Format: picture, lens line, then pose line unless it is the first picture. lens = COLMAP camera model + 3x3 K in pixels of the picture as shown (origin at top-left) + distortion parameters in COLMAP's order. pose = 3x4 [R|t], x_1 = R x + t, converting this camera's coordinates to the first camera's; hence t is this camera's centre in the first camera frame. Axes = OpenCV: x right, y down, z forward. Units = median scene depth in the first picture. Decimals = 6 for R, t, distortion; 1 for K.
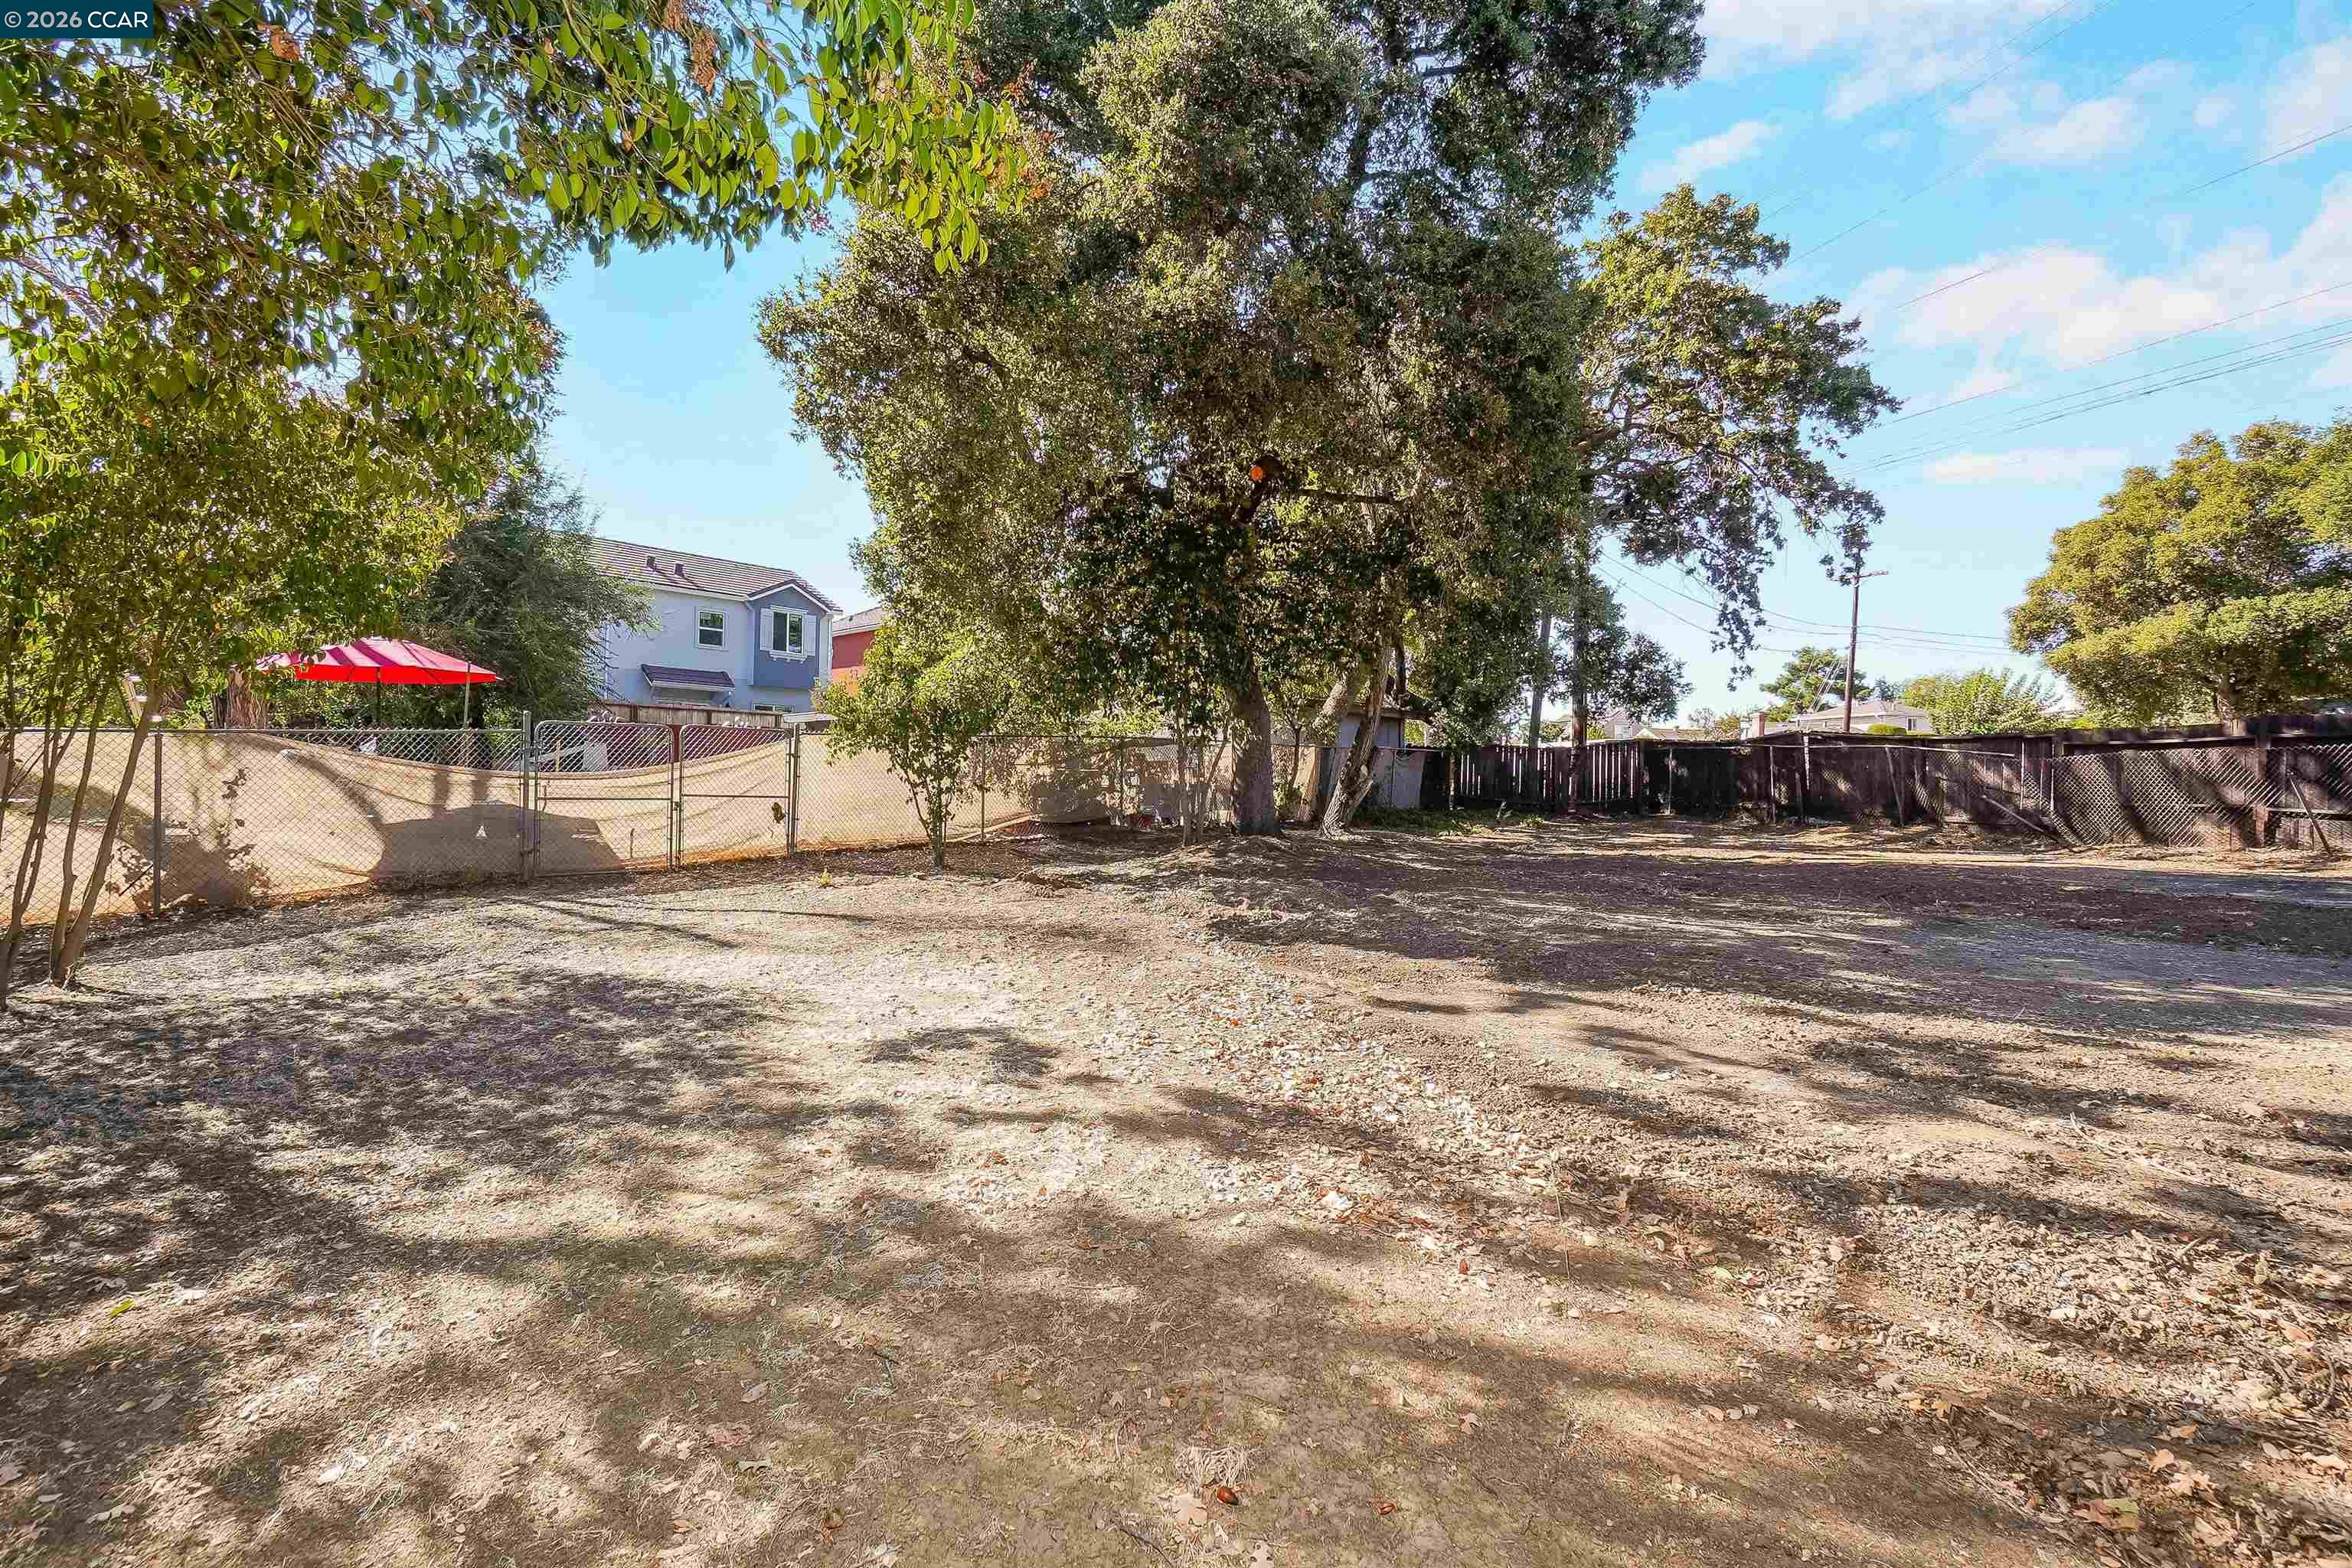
lens RADIAL K [[1026.3, 0, 1164.6], [0, 1026.3, 765.8], [0, 0, 1]] dist [-0.002979, 0.000421]
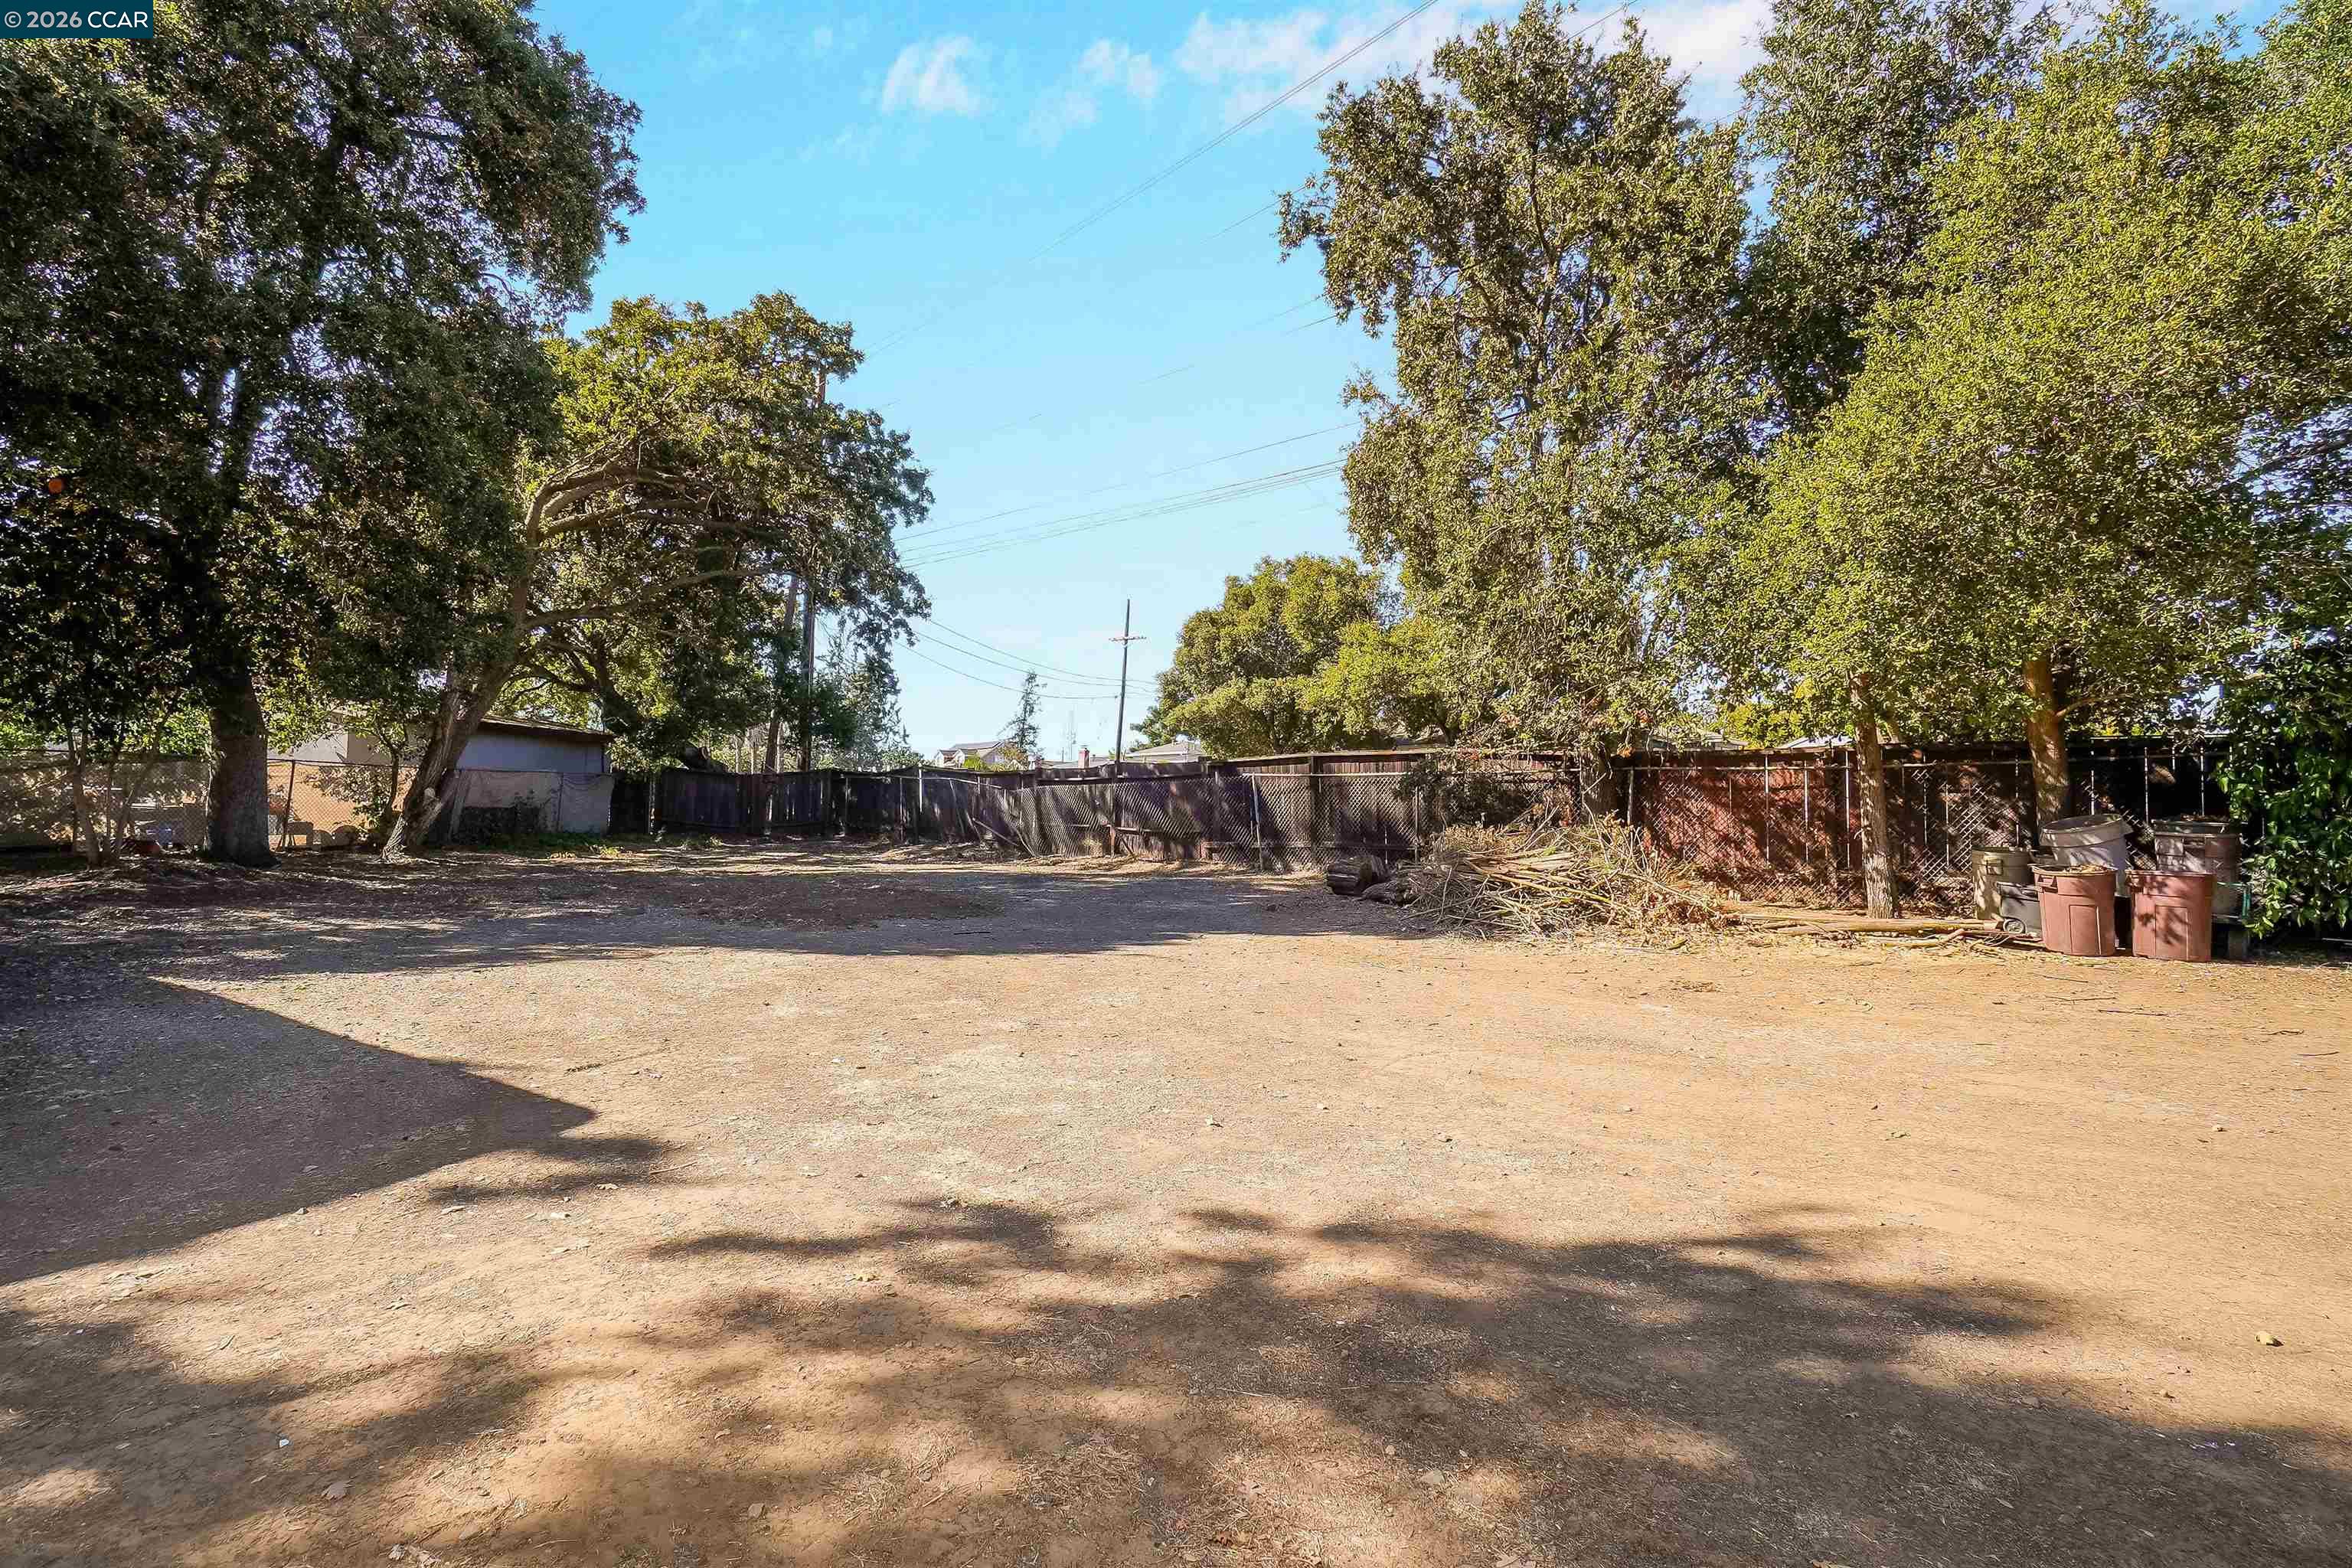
lens RADIAL K [[1026.3, 0, 1178.2], [0, 1026.3, 789.3], [0, 0, 1]] dist [-0.002979, 0.000421]
pose [[0.873462, 0.012847, 0.486724, 0.267629], [-0.012383, 0.999915, -0.004170, -0.003985], [-0.486736, -0.002385, 0.873546, -0.174623]]
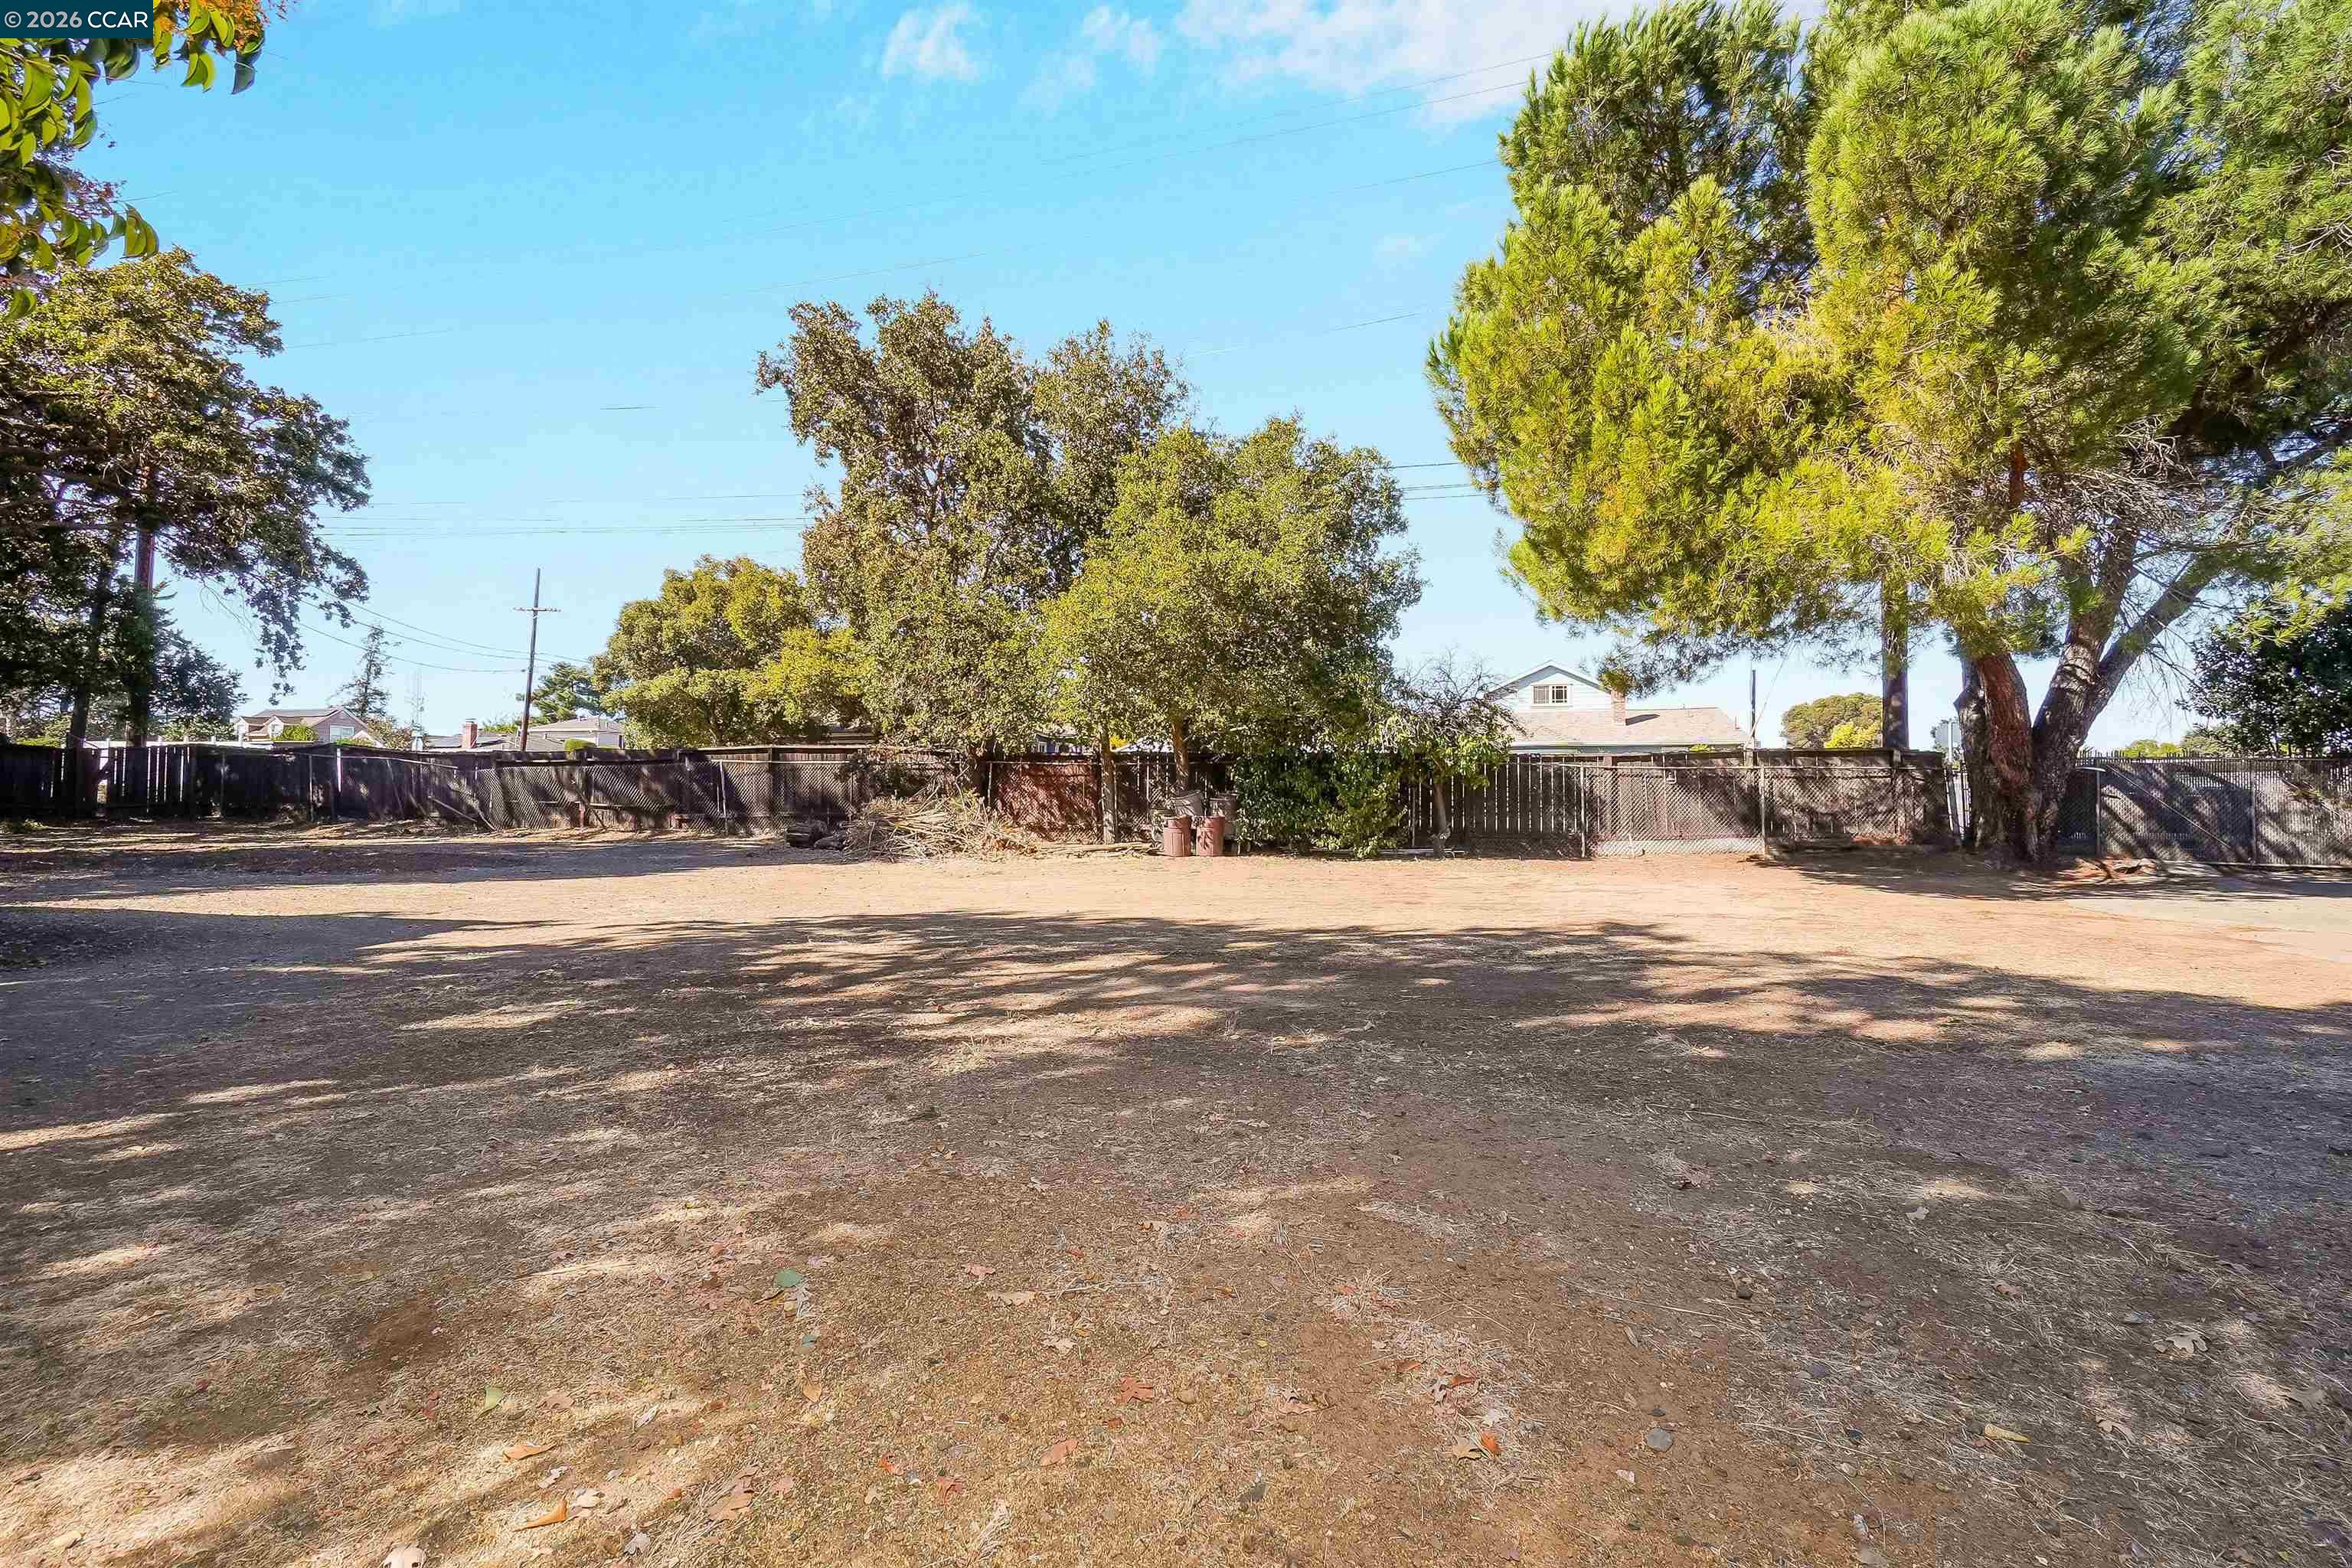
lens RADIAL K [[1026.3, 0, 1183.0], [0, 1026.3, 778.8], [0, 0, 1]] dist [-0.002979, 0.000421]
pose [[0.493177, 0.014323, 0.869811, 0.067102], [-0.019251, 0.999799, -0.005548, -0.004572], [-0.869716, -0.014008, 0.493354, -0.387776]]
